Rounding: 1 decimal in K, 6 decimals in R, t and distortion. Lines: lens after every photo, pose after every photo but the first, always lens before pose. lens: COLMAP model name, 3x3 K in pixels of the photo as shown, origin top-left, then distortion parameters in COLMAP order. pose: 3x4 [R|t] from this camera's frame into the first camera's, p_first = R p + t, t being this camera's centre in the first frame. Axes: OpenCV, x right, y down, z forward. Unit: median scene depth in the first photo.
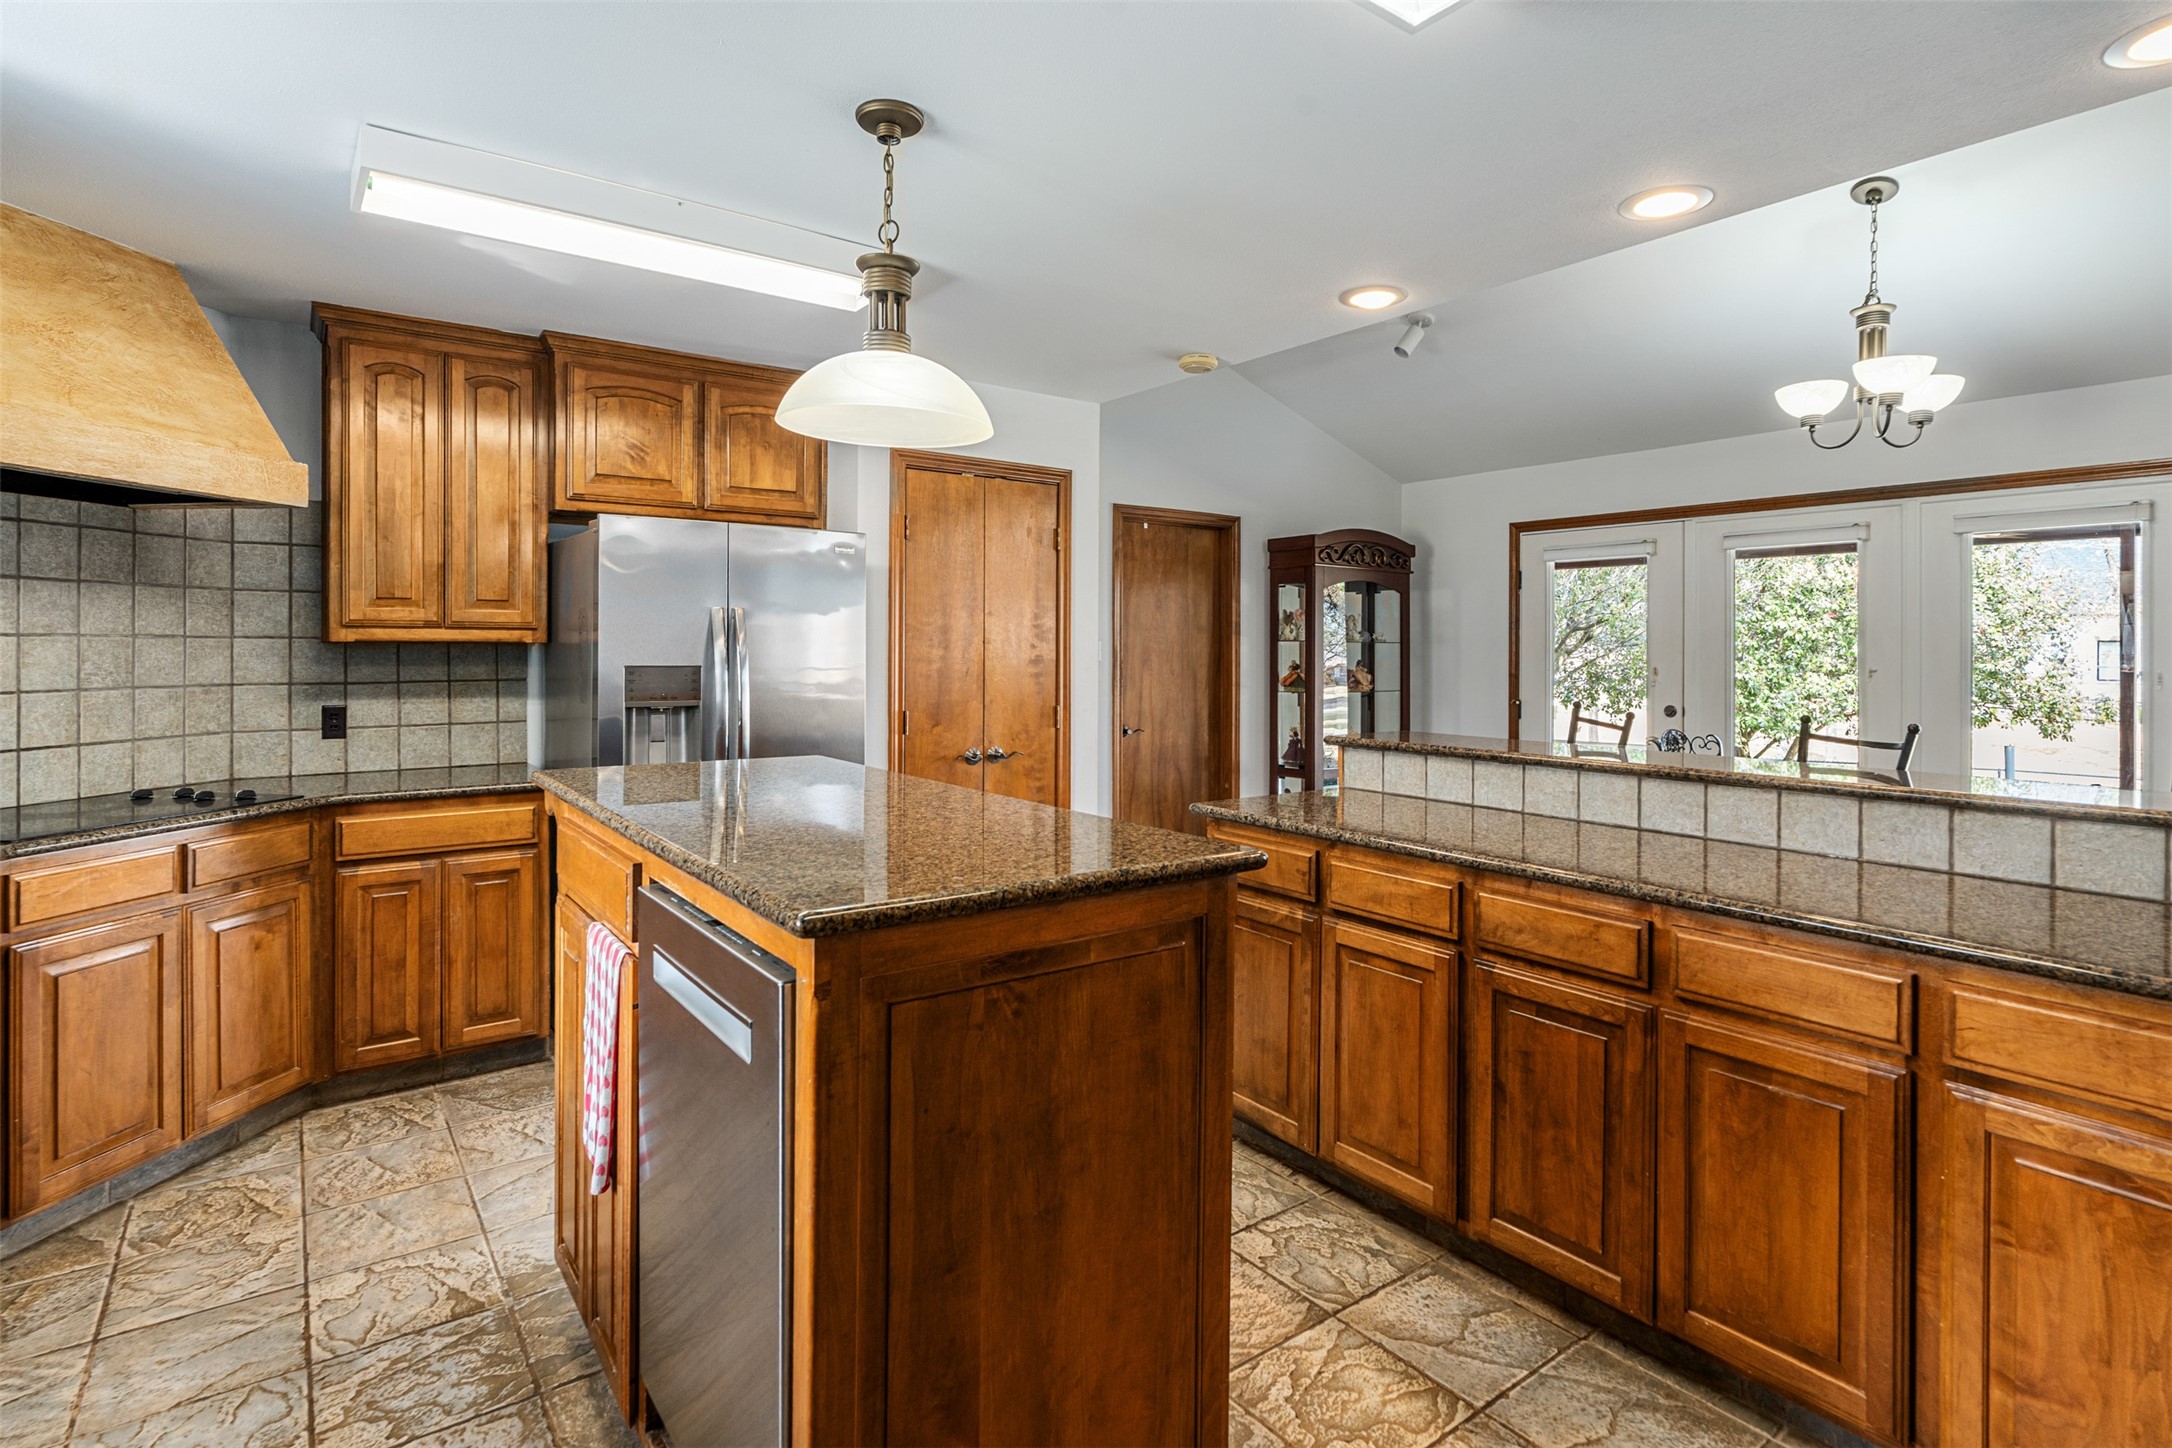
lens RADIAL K [[1095.4, 0, 1092.1], [0, 1095.4, 650.3], [0, 0, 1]] dist [-0.002768, -0.001840]
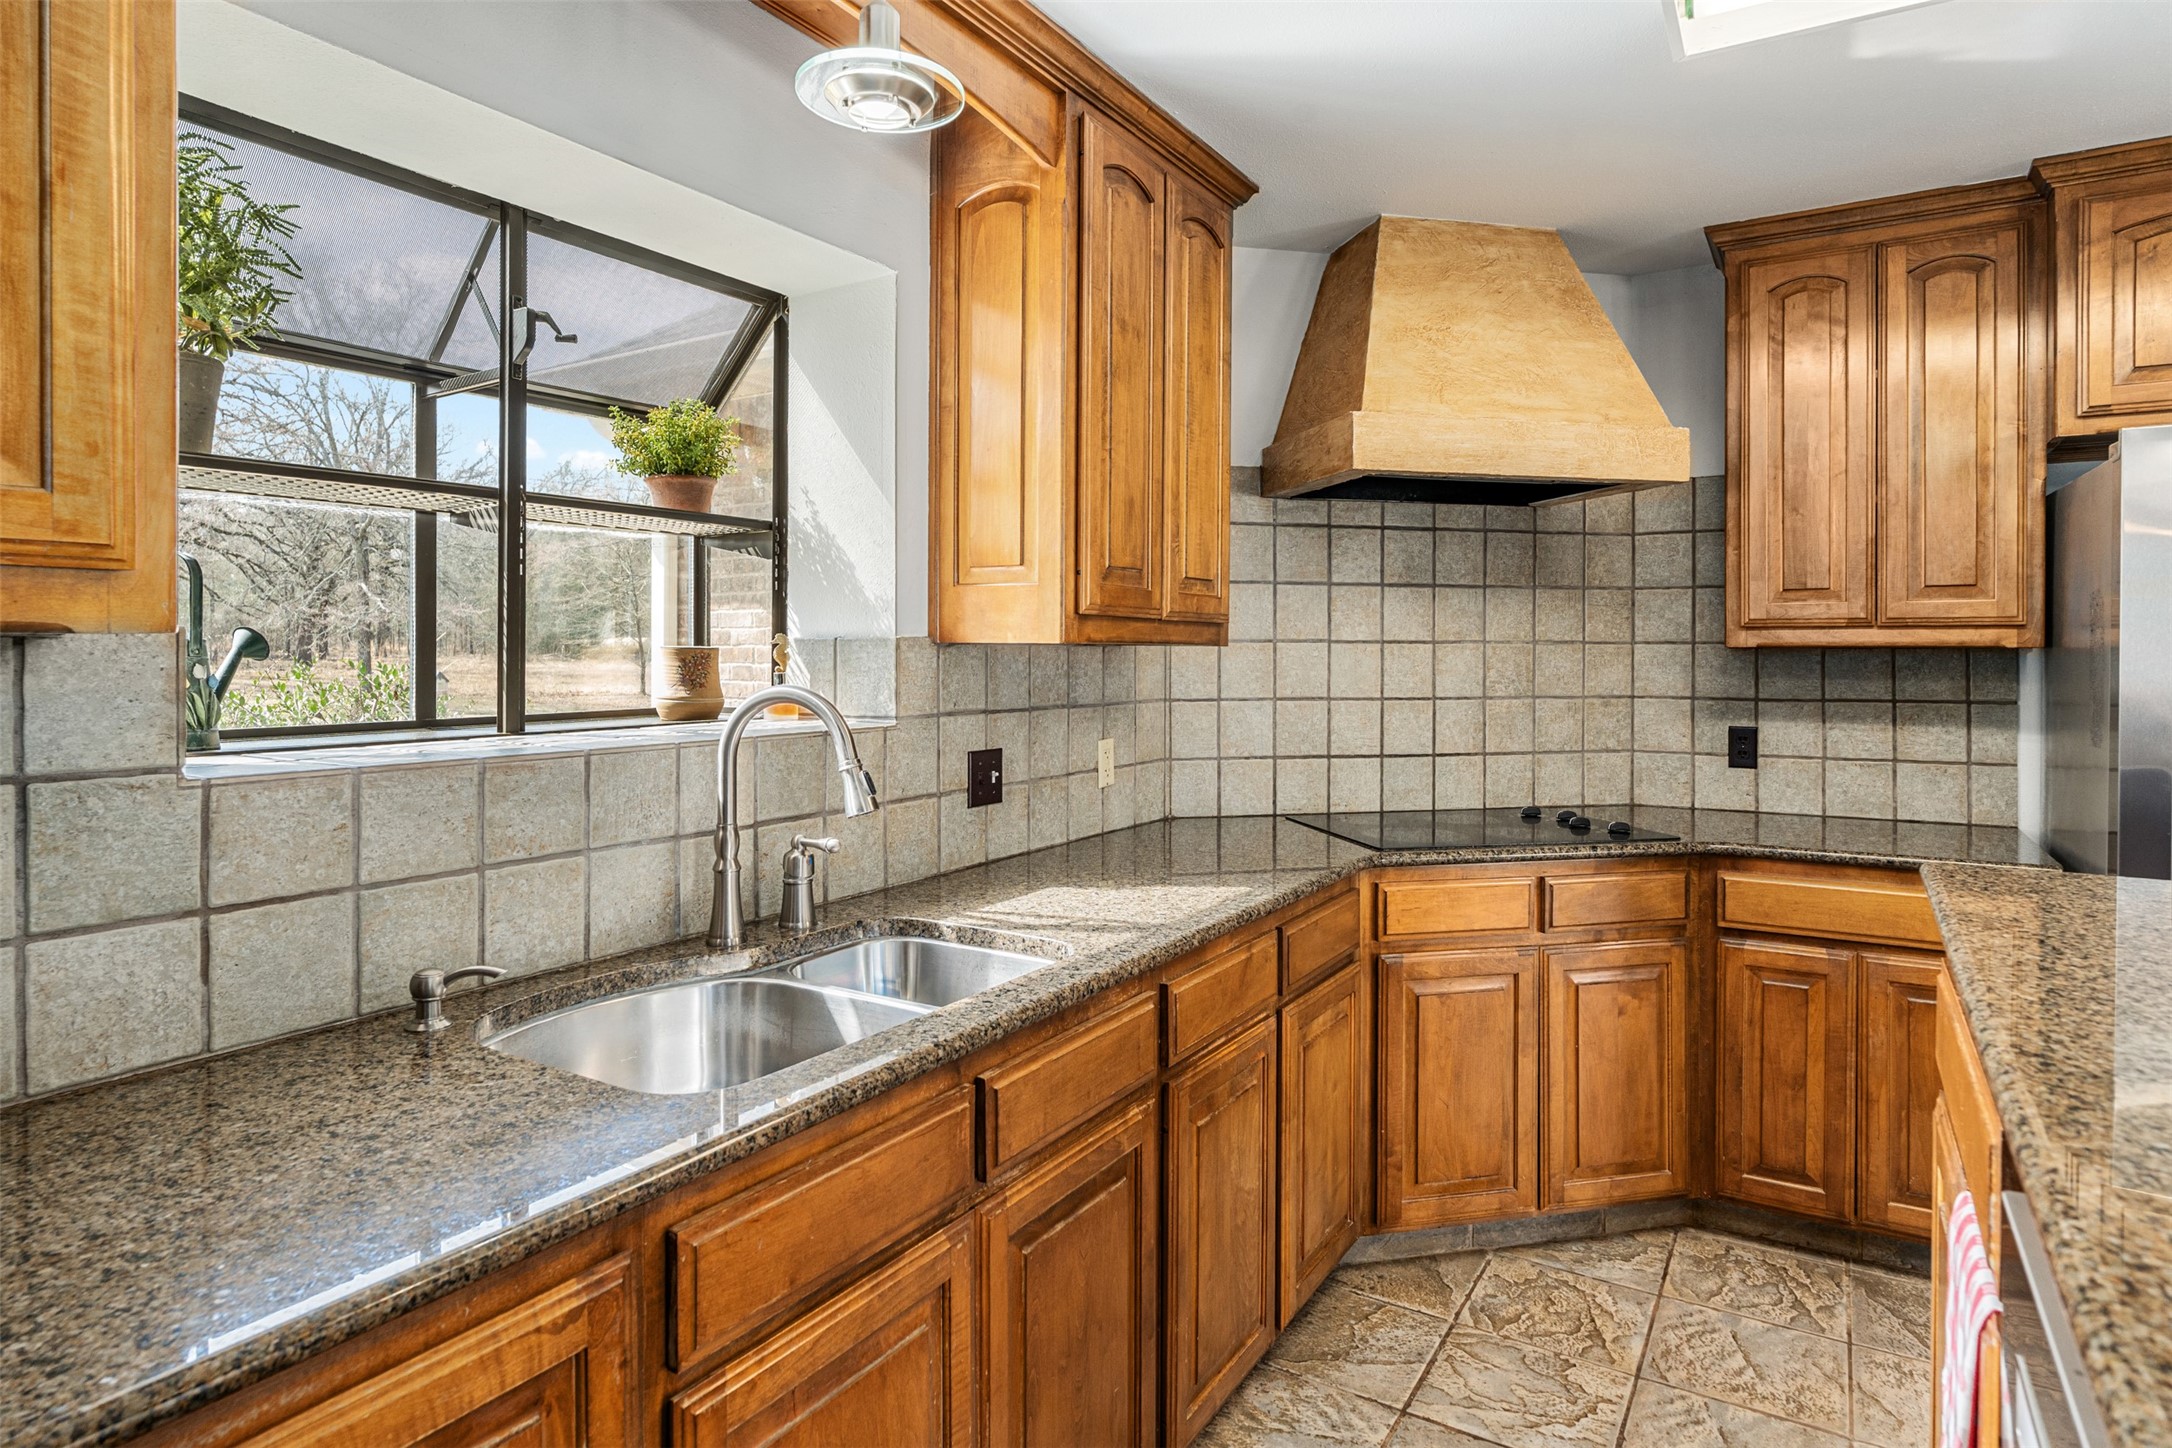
lens RADIAL K [[1200.0, 0, 1072.8], [0, 1200.0, 658.8], [0, 0, 1]] dist [-0.000152, -0.002306]
pose [[0.356694, 0.004417, -0.934211, -0.050507], [-0.002639, 0.999990, 0.003720, -0.001629], [0.934218, 0.001138, 0.356702, 0.254483]]
